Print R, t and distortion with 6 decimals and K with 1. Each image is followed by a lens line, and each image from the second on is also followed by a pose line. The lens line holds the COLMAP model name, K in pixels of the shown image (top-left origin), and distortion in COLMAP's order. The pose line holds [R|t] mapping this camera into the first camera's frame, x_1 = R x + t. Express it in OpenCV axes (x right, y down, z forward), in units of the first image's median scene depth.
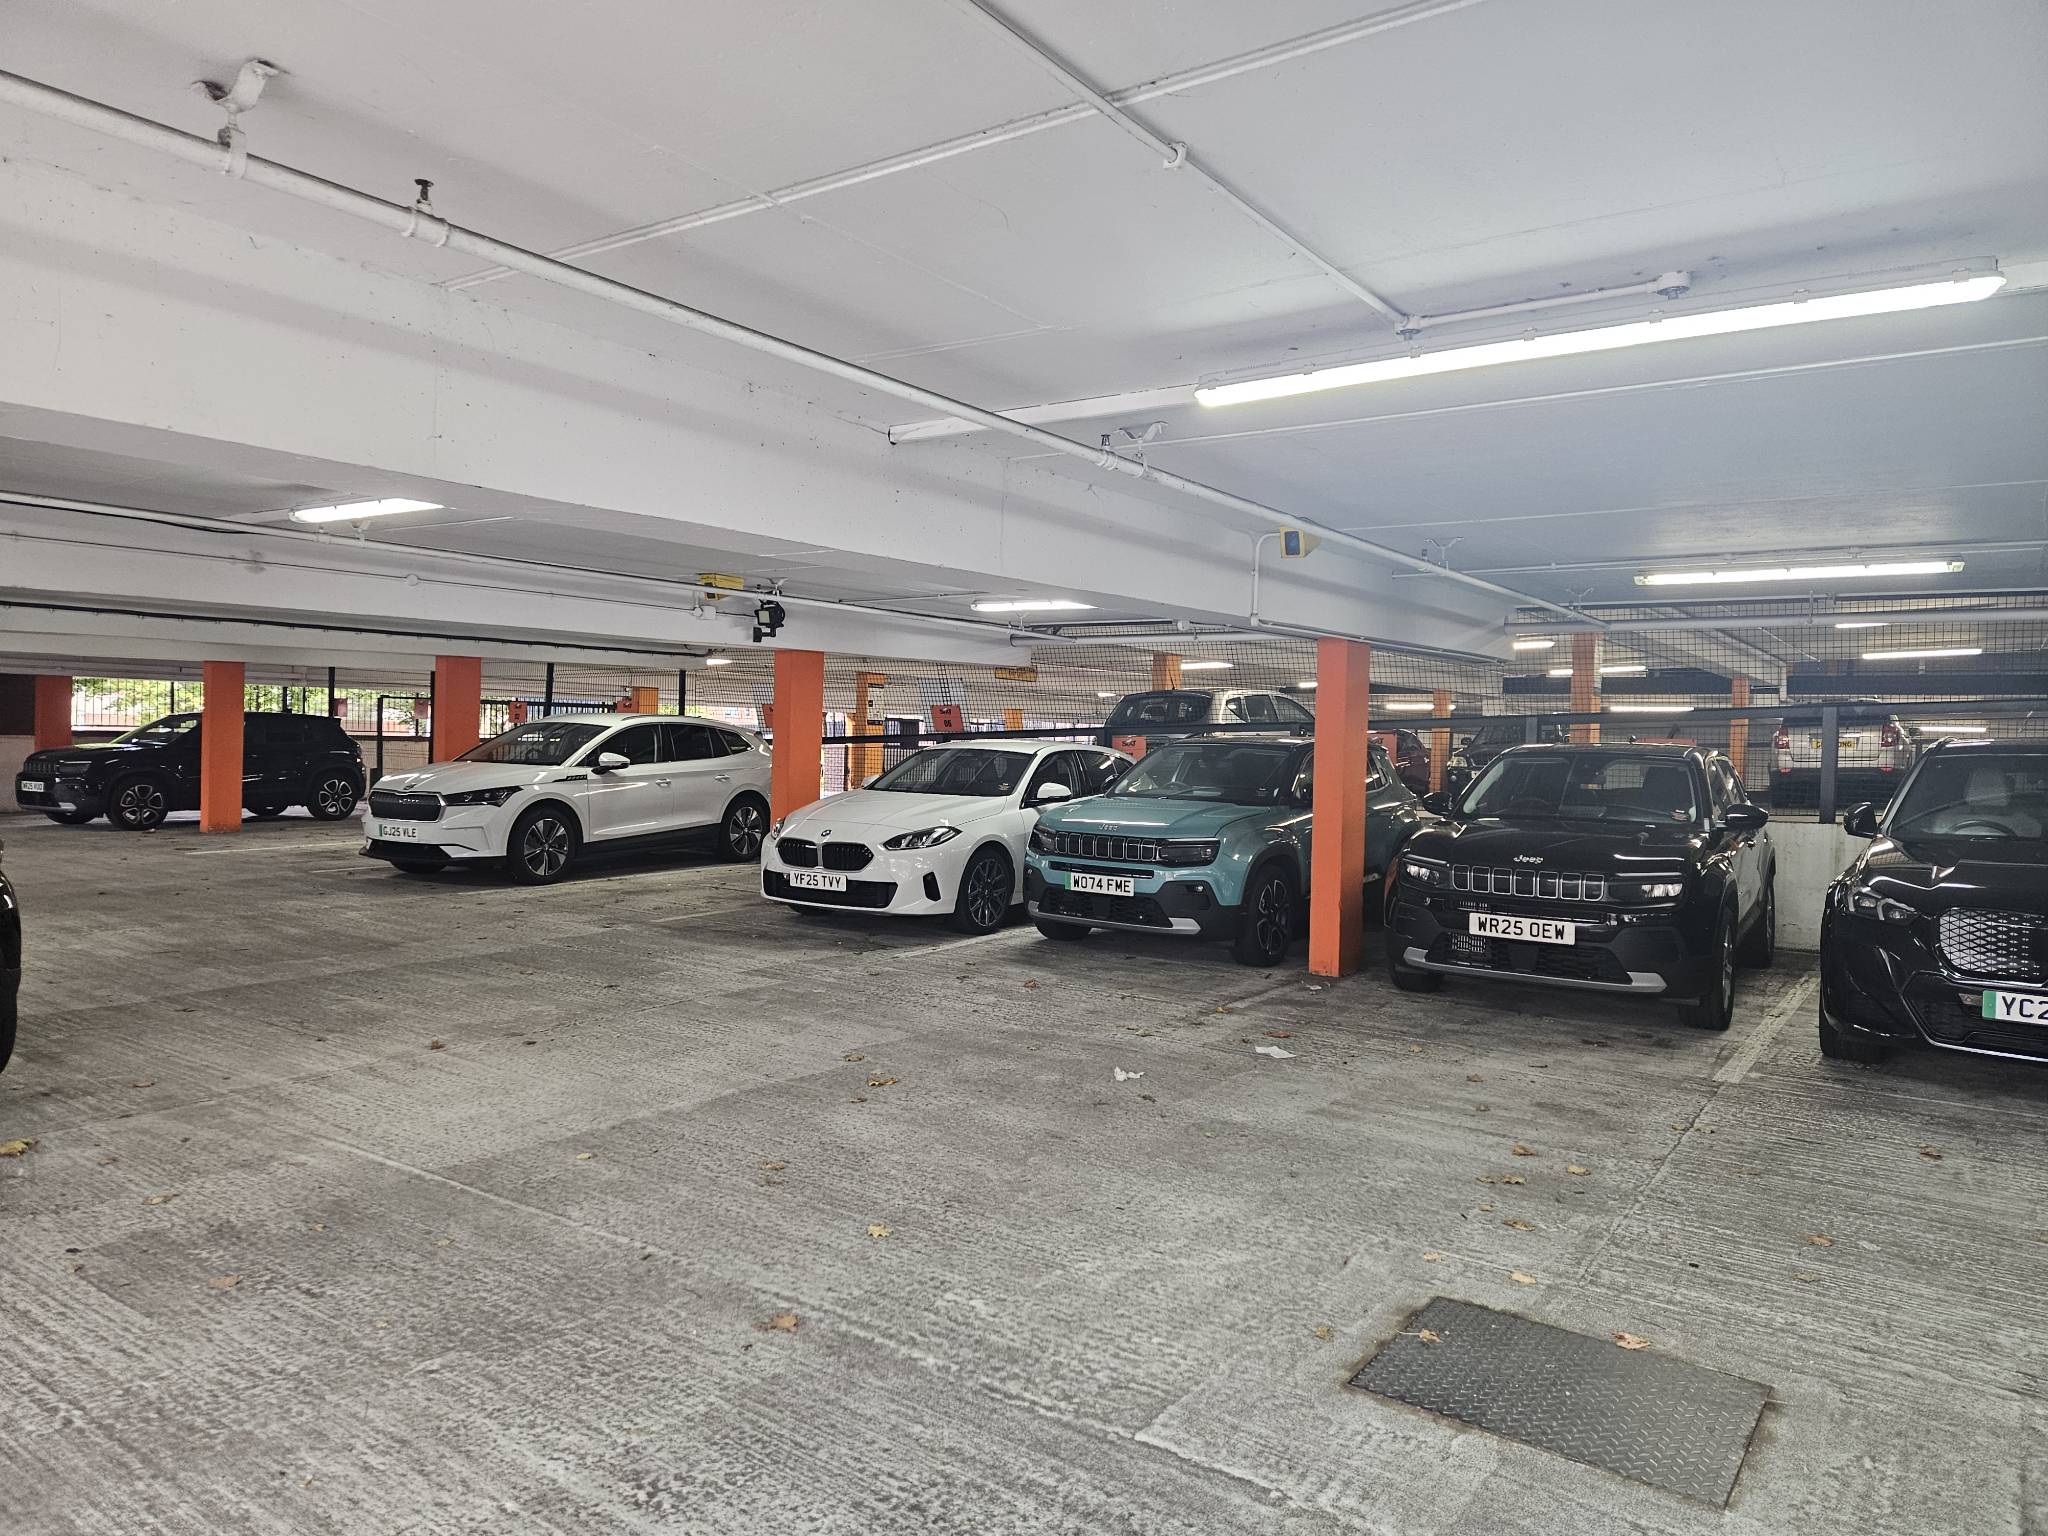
lens RADIAL K [[1358.9, 0, 1037.3], [0, 1358.9, 752.1], [0, 0, 1]] dist [0.080729, -0.065311]
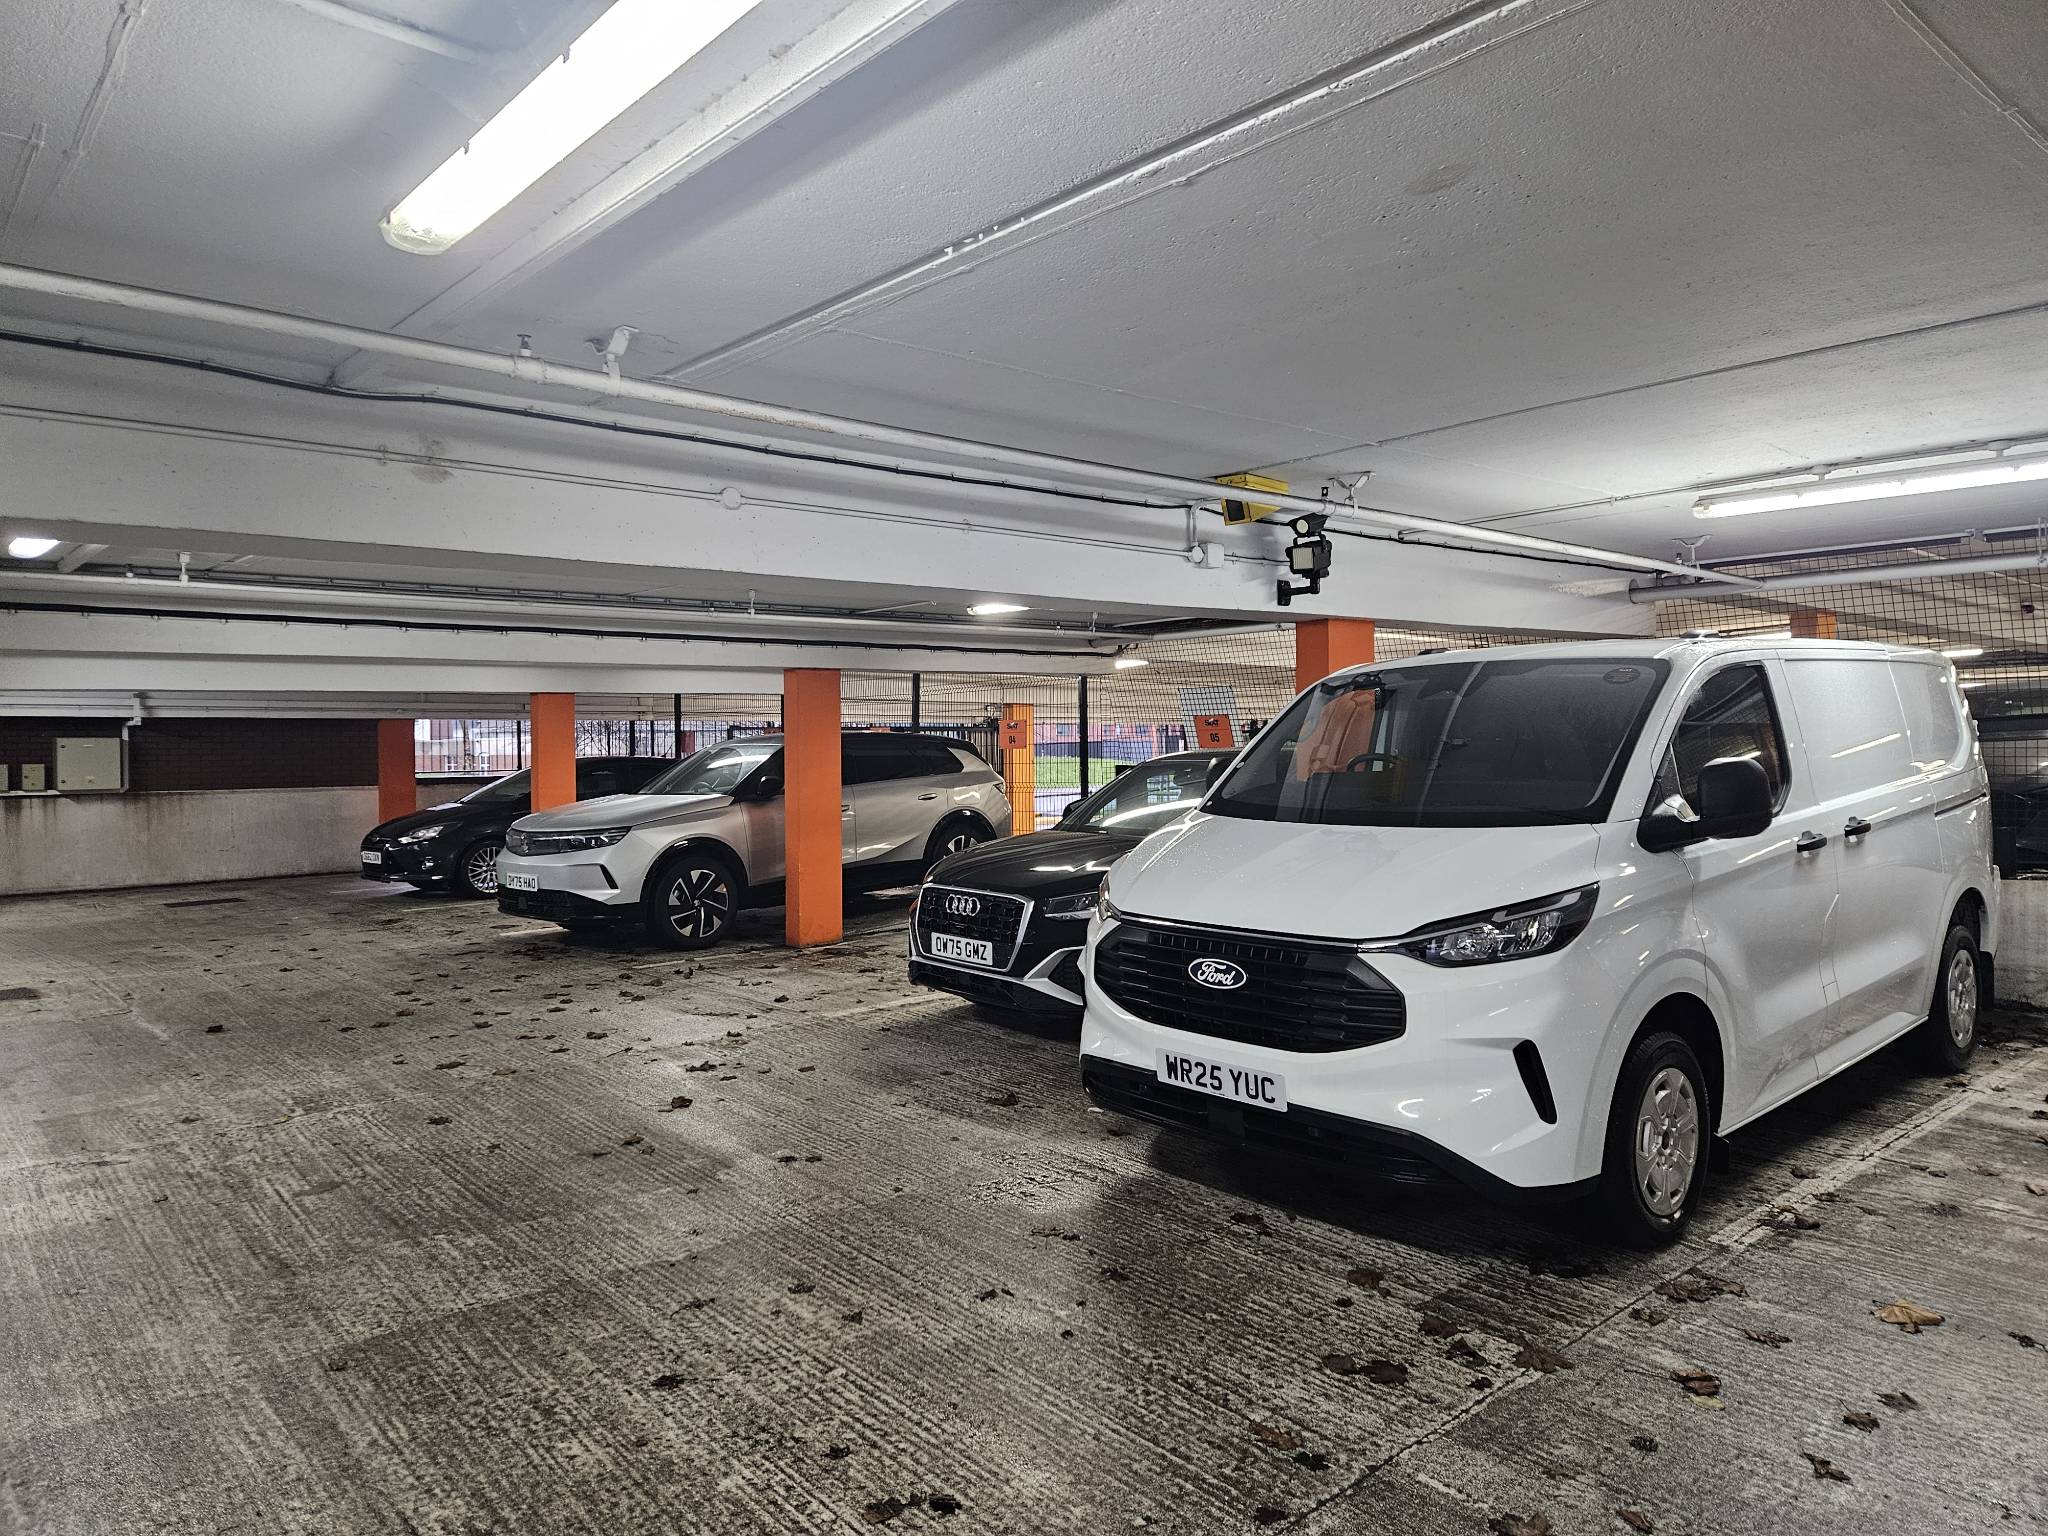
lens RADIAL K [[1358.9, 0, 1037.3], [0, 1358.9, 752.1], [0, 0, 1]] dist [0.080729, -0.065311]
pose [[0.972342, -0.036417, -0.230705, -0.157141], [0.034538, 0.999329, -0.012180, -0.013058], [0.230994, 0.003875, 0.972947, 0.366686]]
